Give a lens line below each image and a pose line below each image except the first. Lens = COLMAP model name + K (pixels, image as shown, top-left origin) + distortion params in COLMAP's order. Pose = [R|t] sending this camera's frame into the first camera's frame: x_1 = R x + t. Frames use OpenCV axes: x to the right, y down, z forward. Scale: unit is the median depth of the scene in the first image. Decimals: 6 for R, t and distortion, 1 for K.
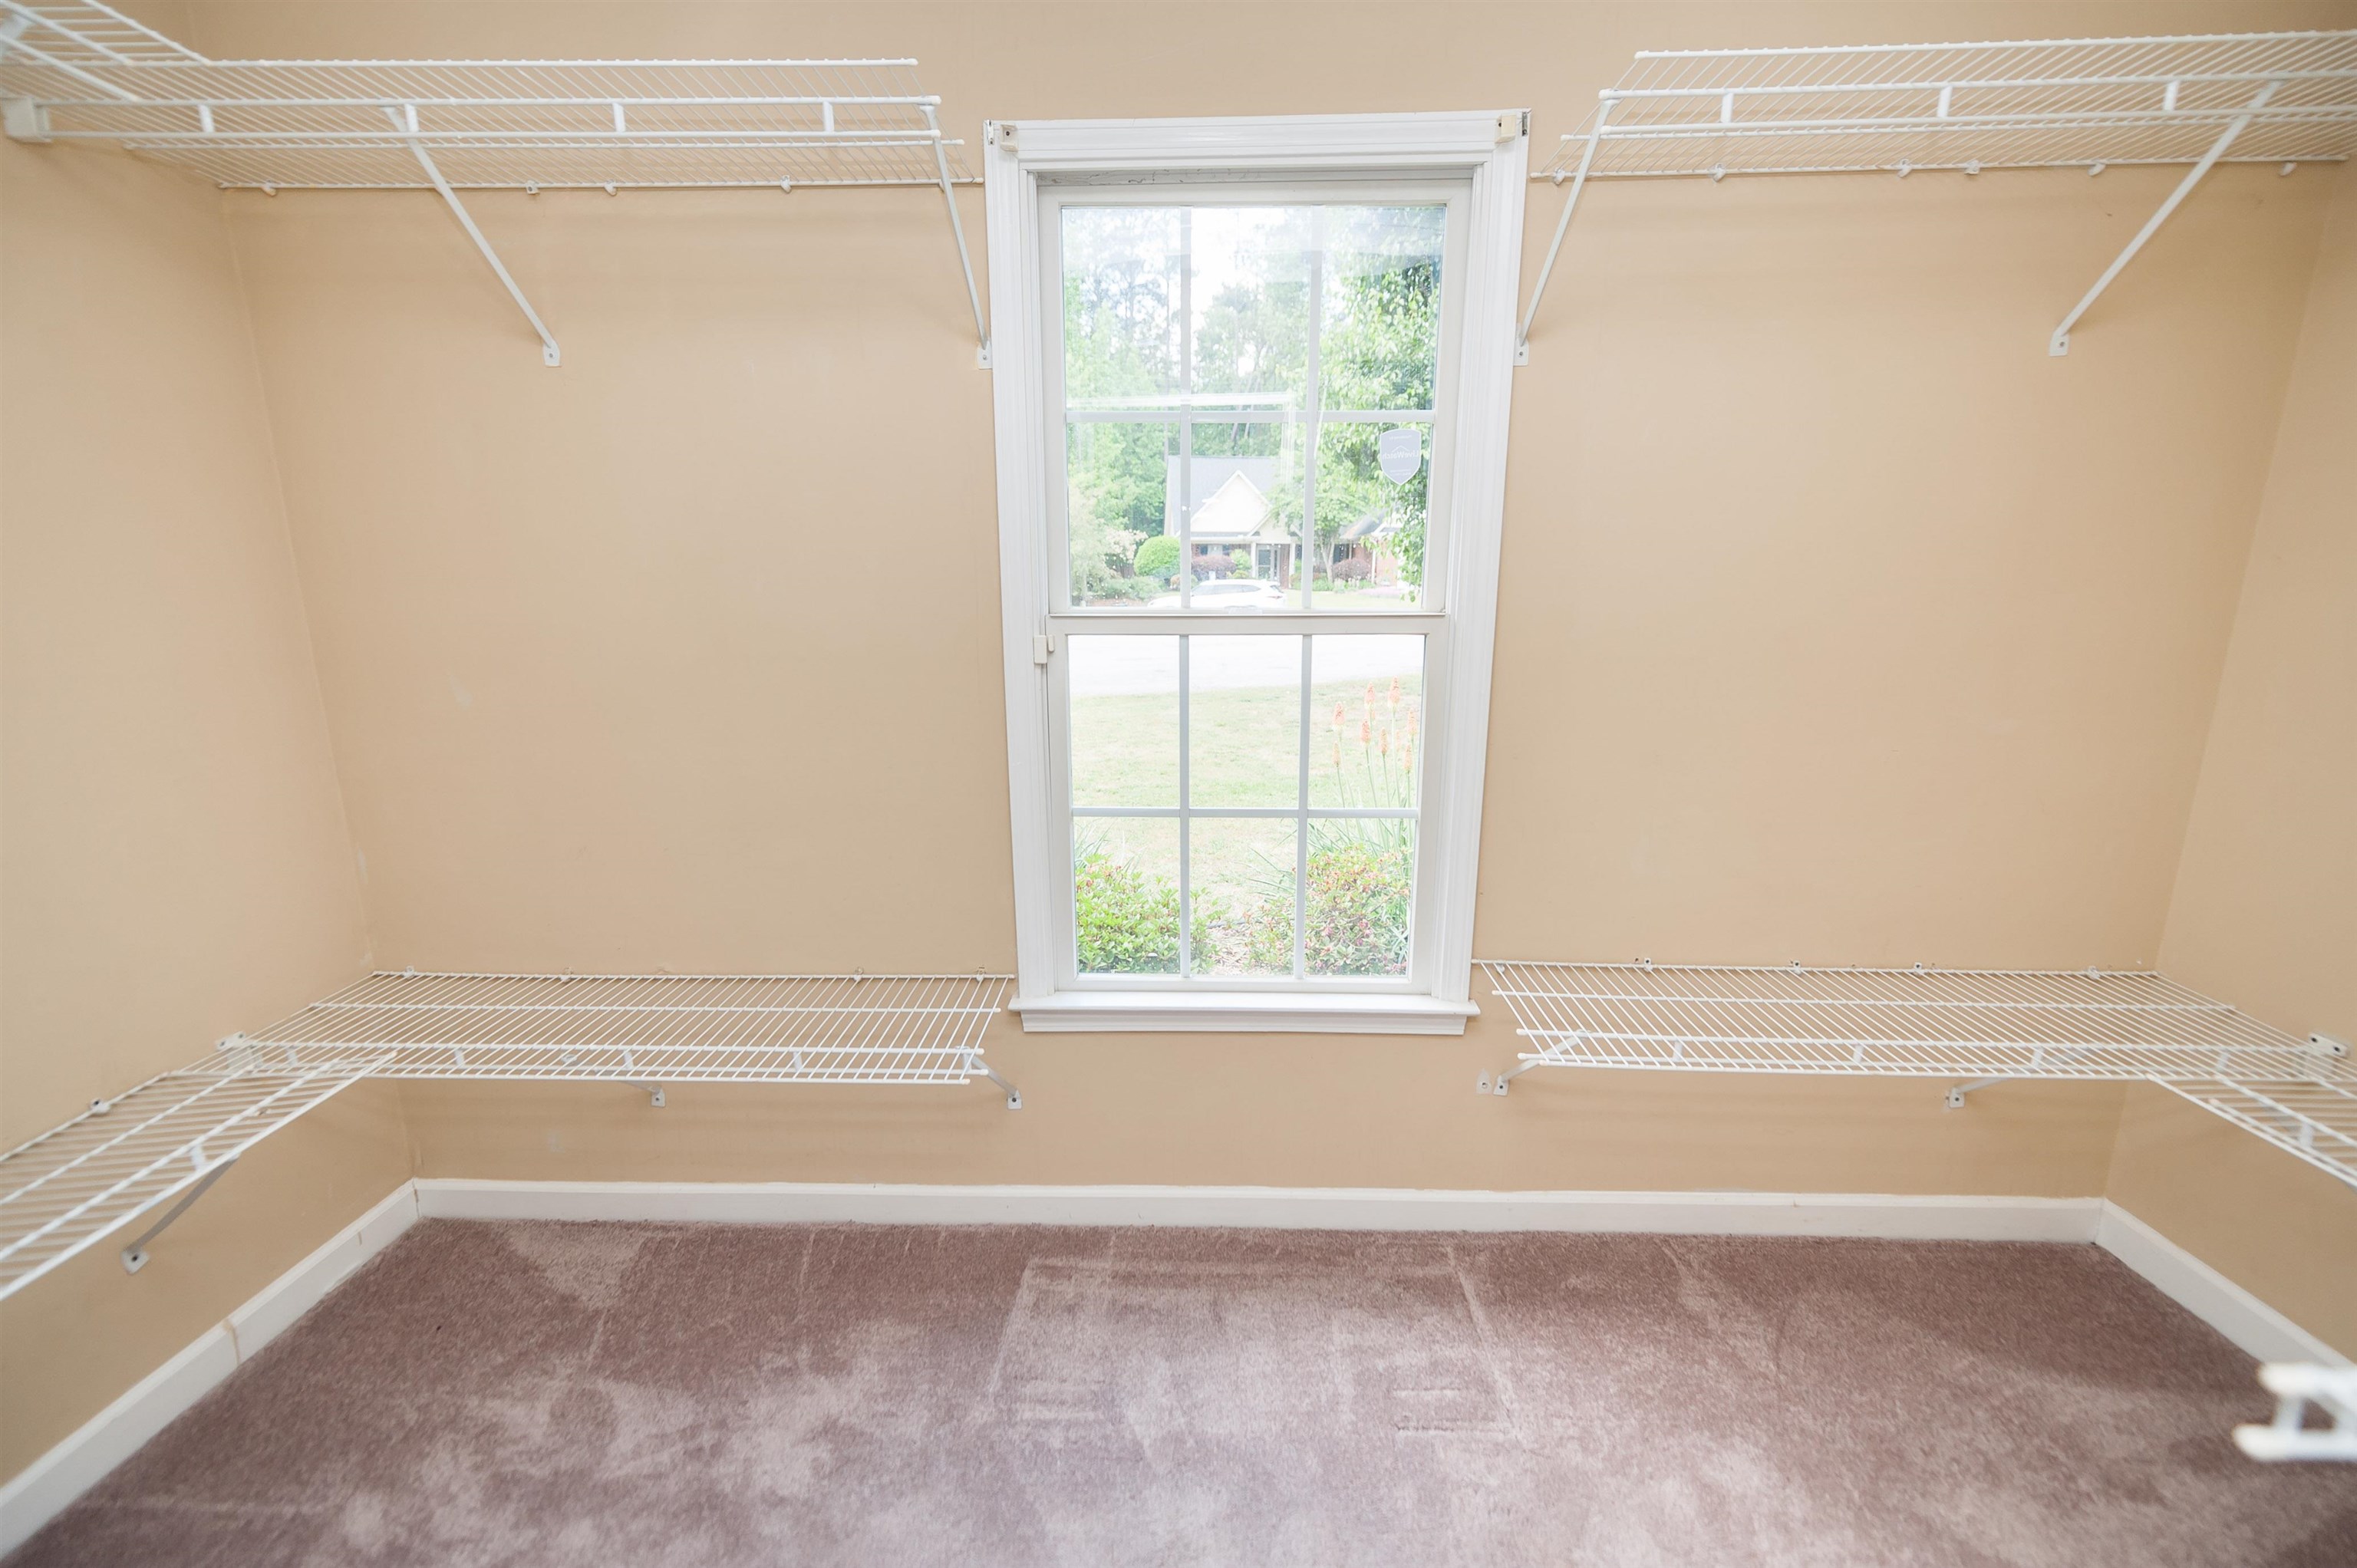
lens RADIAL K [[925.2, 0, 1189.3], [0, 925.2, 791.2], [0, 0, 1]] dist [0.002005, -0.000920]
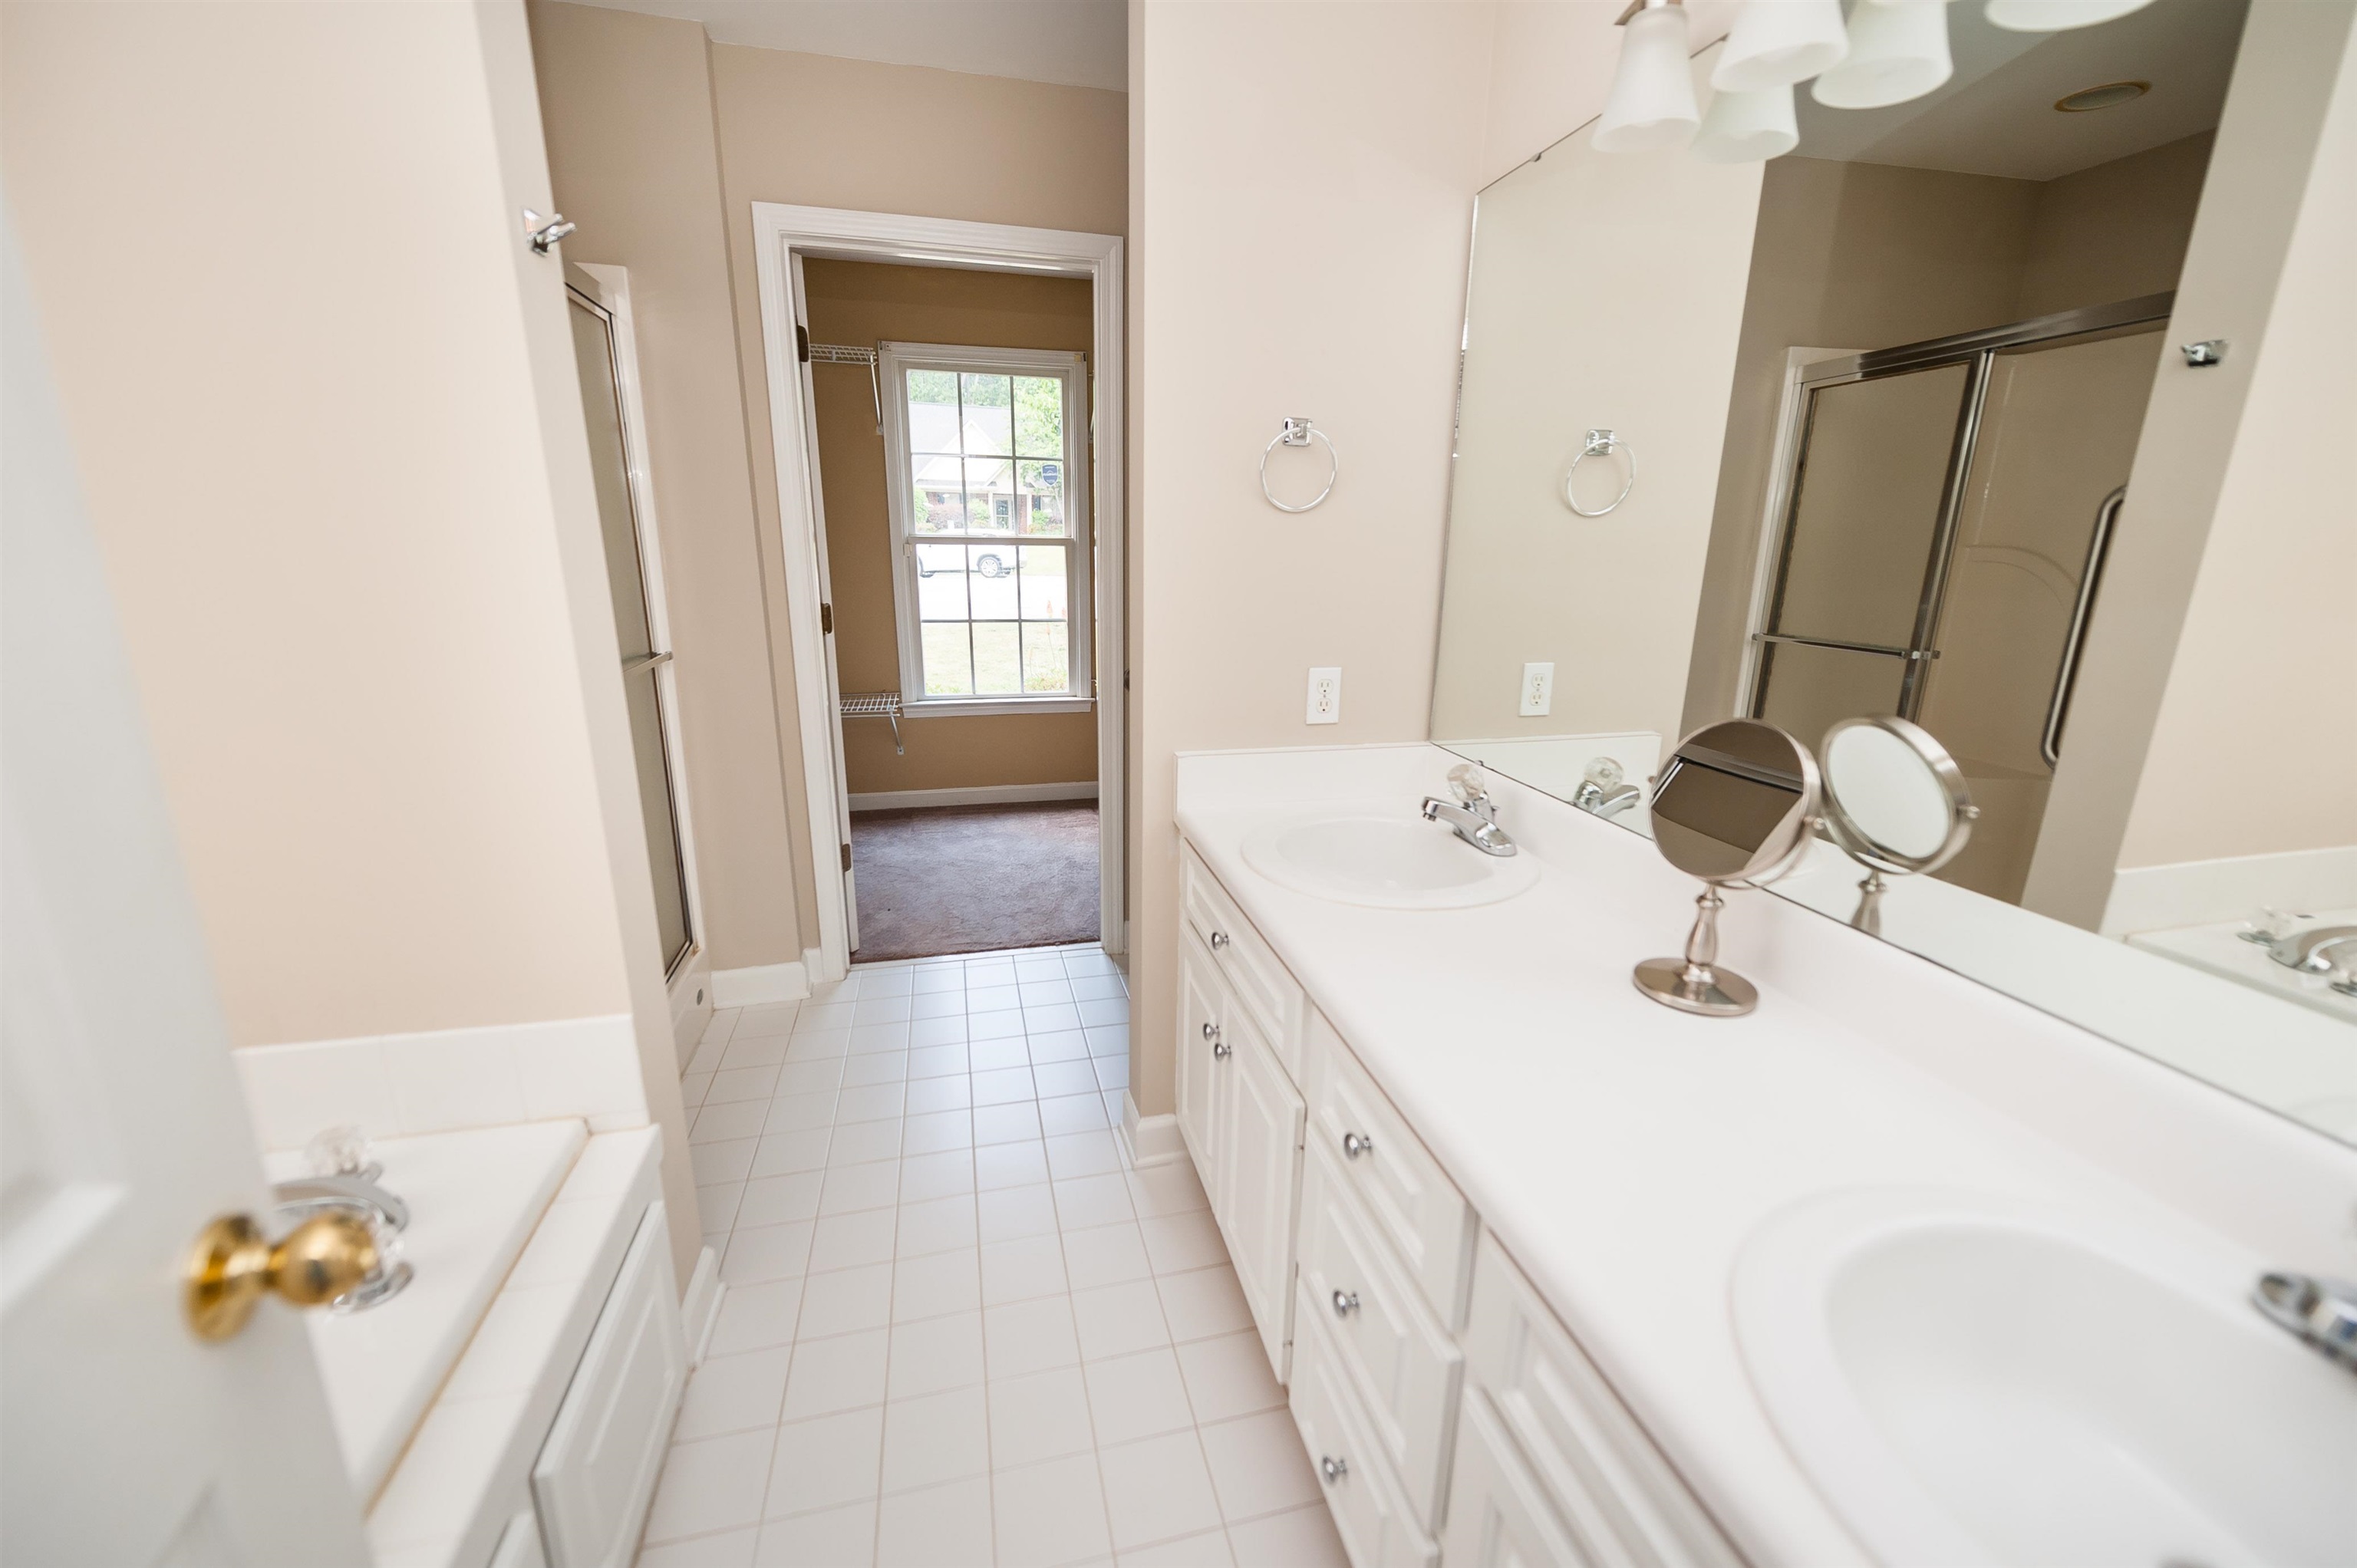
lens RADIAL K [[925.2, 0, 1189.3], [0, 925.2, 791.2], [0, 0, 1]] dist [0.002005, -0.000920]
pose [[0.963628, -0.053938, 0.261747, -0.106354], [0.041082, 0.997677, 0.054344, 0.350760], [-0.264070, -0.041615, 0.963605, -1.441239]]
